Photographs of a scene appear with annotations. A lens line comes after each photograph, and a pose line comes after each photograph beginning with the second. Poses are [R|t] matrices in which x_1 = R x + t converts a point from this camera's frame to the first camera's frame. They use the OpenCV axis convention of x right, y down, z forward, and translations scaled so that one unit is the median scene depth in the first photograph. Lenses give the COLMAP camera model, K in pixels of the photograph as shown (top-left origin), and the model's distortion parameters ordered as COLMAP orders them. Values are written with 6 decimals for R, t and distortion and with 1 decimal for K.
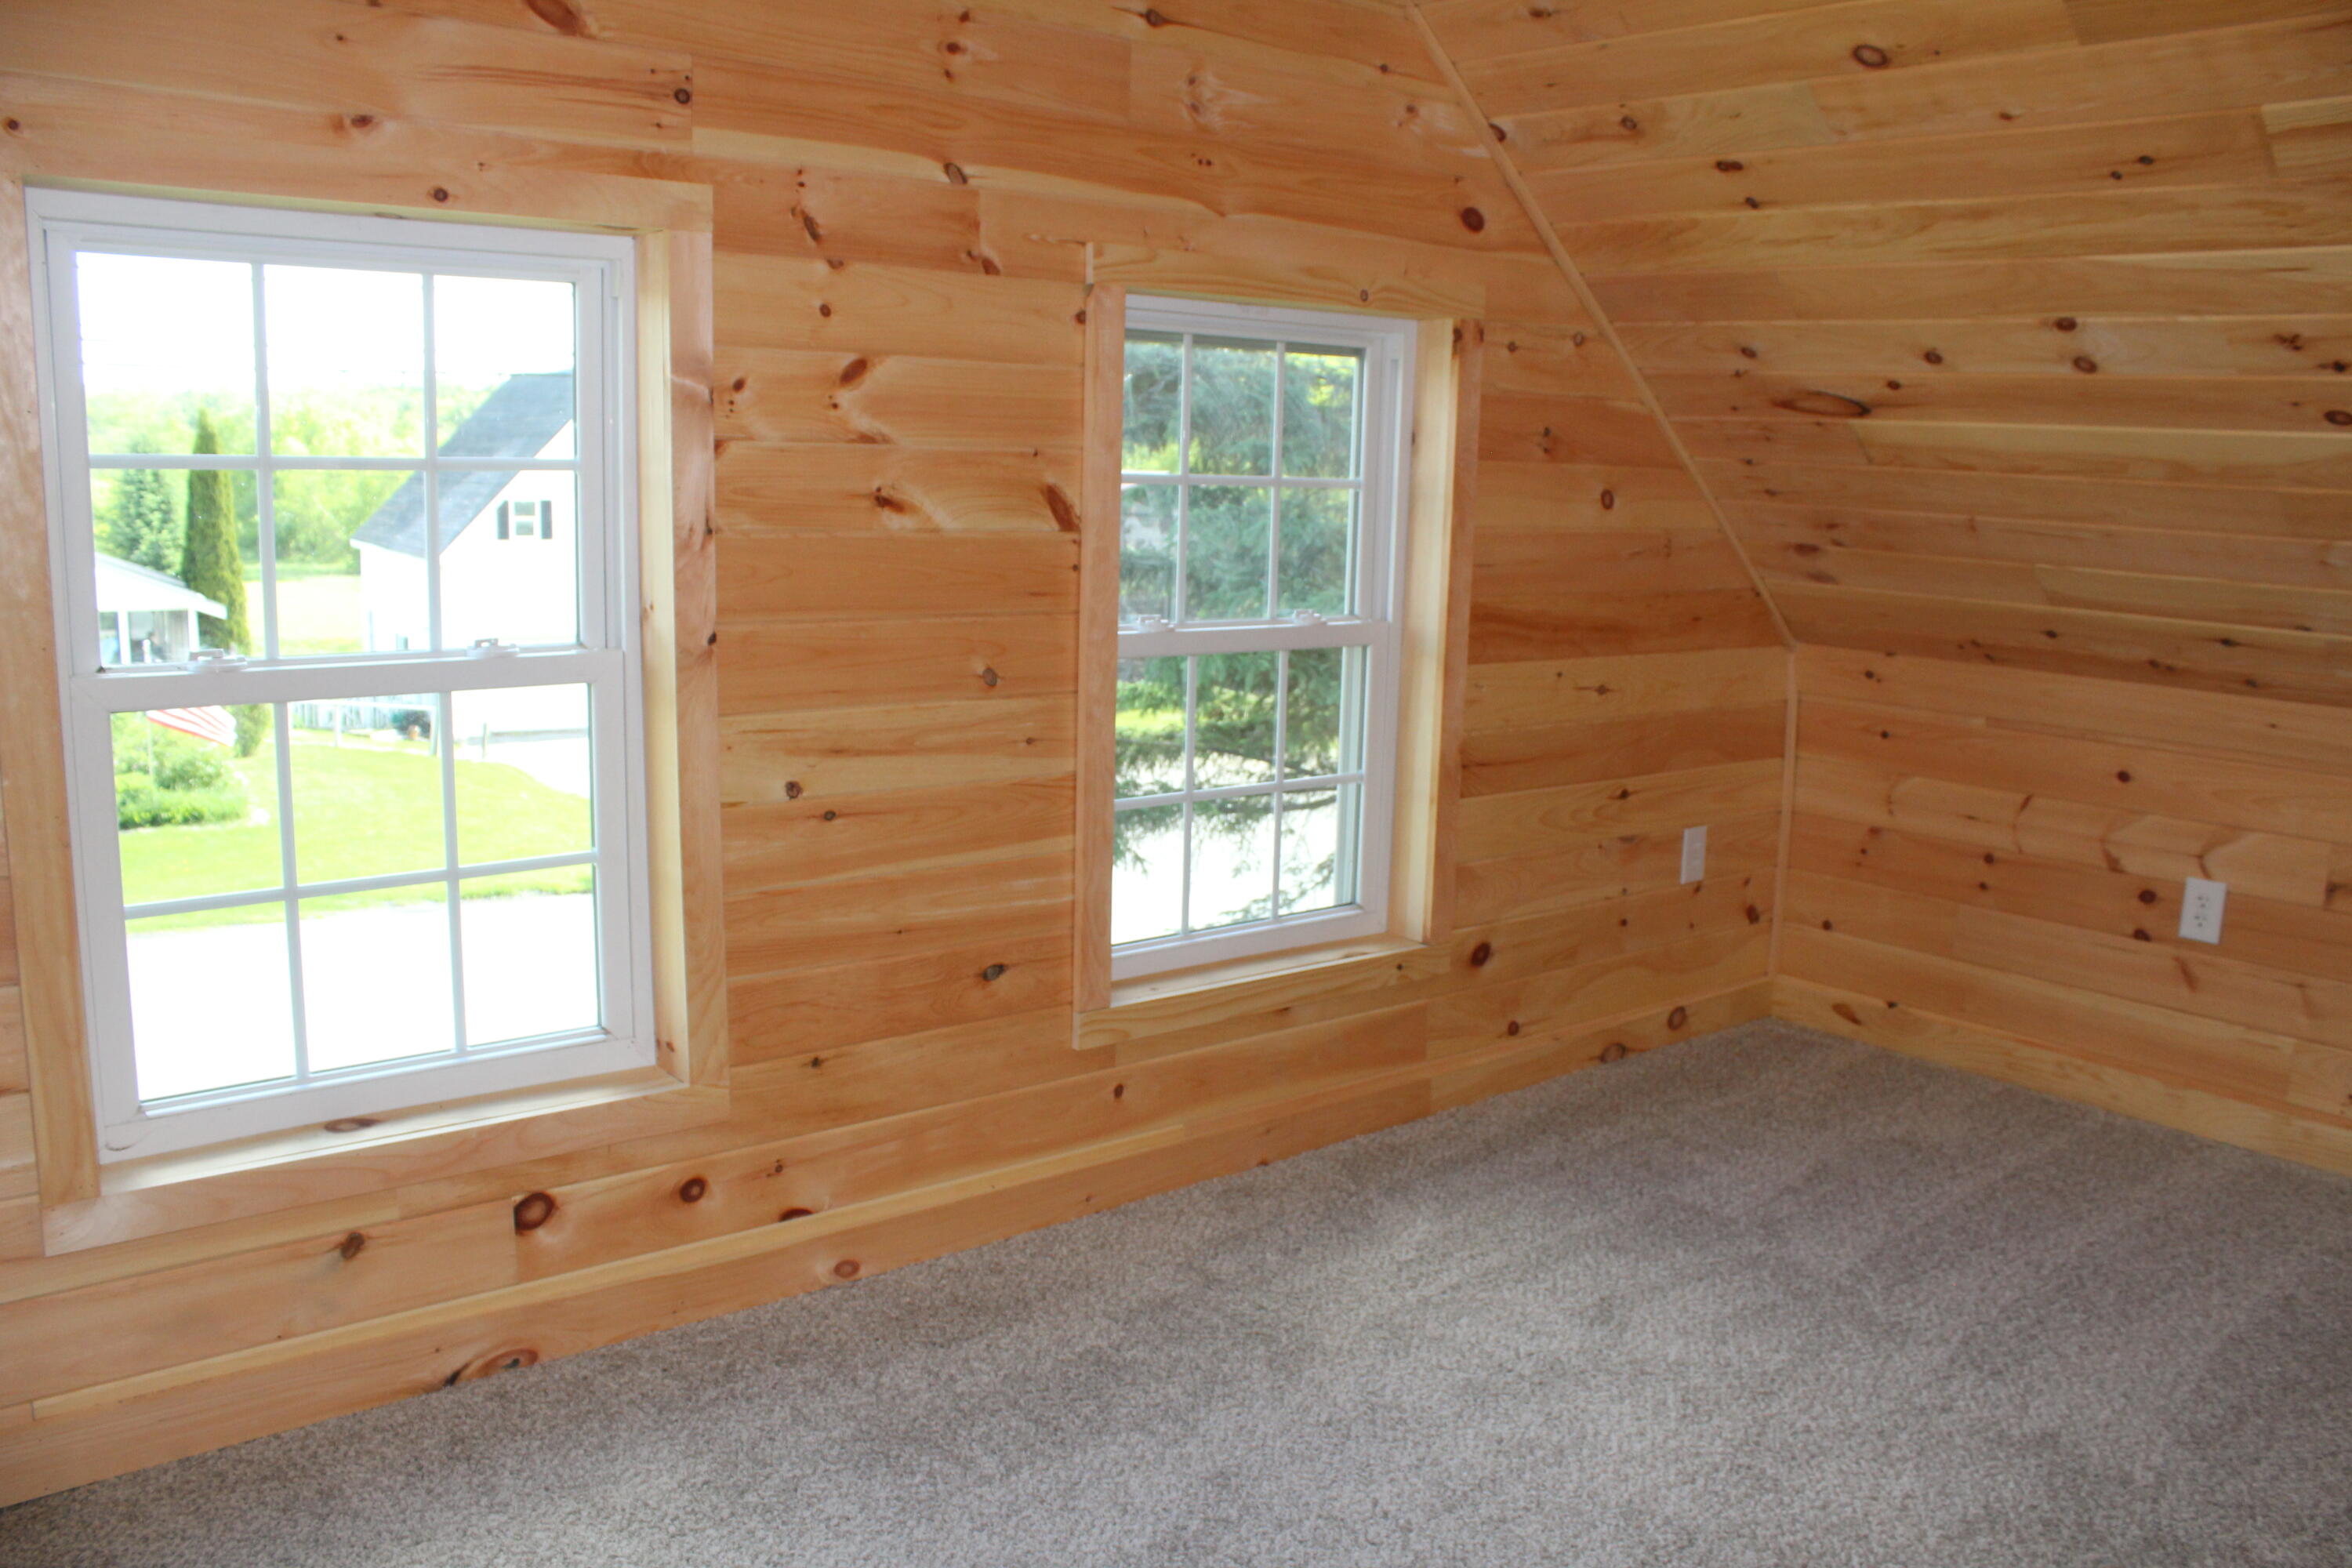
lens RADIAL K [[1917.6, 0, 1176.8], [0, 1917.6, 812.7], [0, 0, 1]] dist [-0.161132, 0.134177]
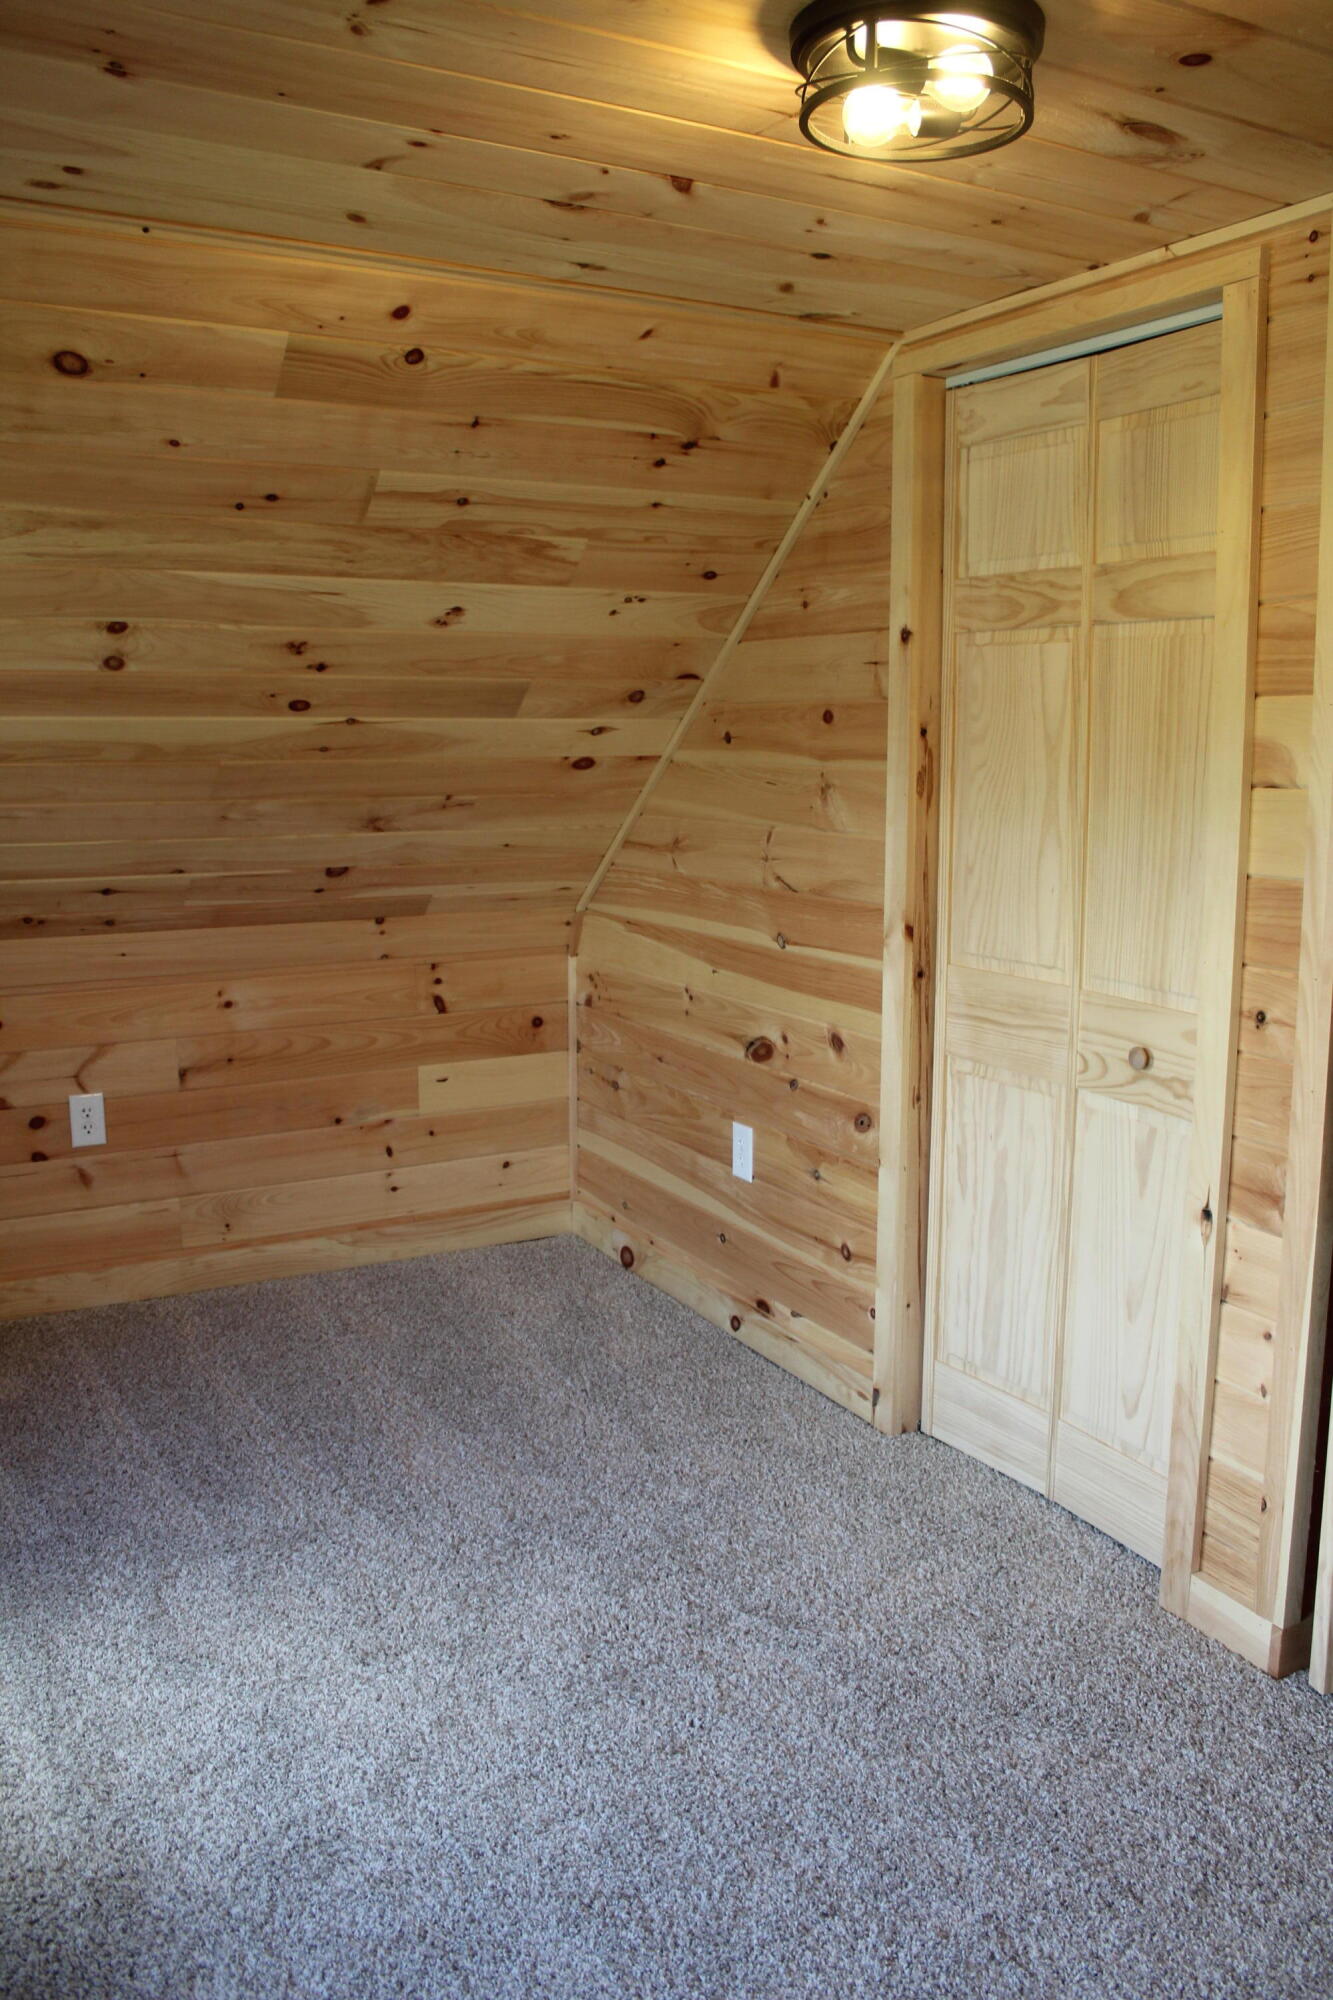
lens RADIAL K [[1630.6, 0, 666.5], [0, 1630.6, 1000.0], [0, 0, 1]] dist [-0.161132, 0.134177]
pose [[0.170162, -0.187366, 0.967439, -0.414784], [0.184975, 0.970379, 0.155400, -0.131334], [-0.967899, 0.152508, 0.199779, 0.510402]]
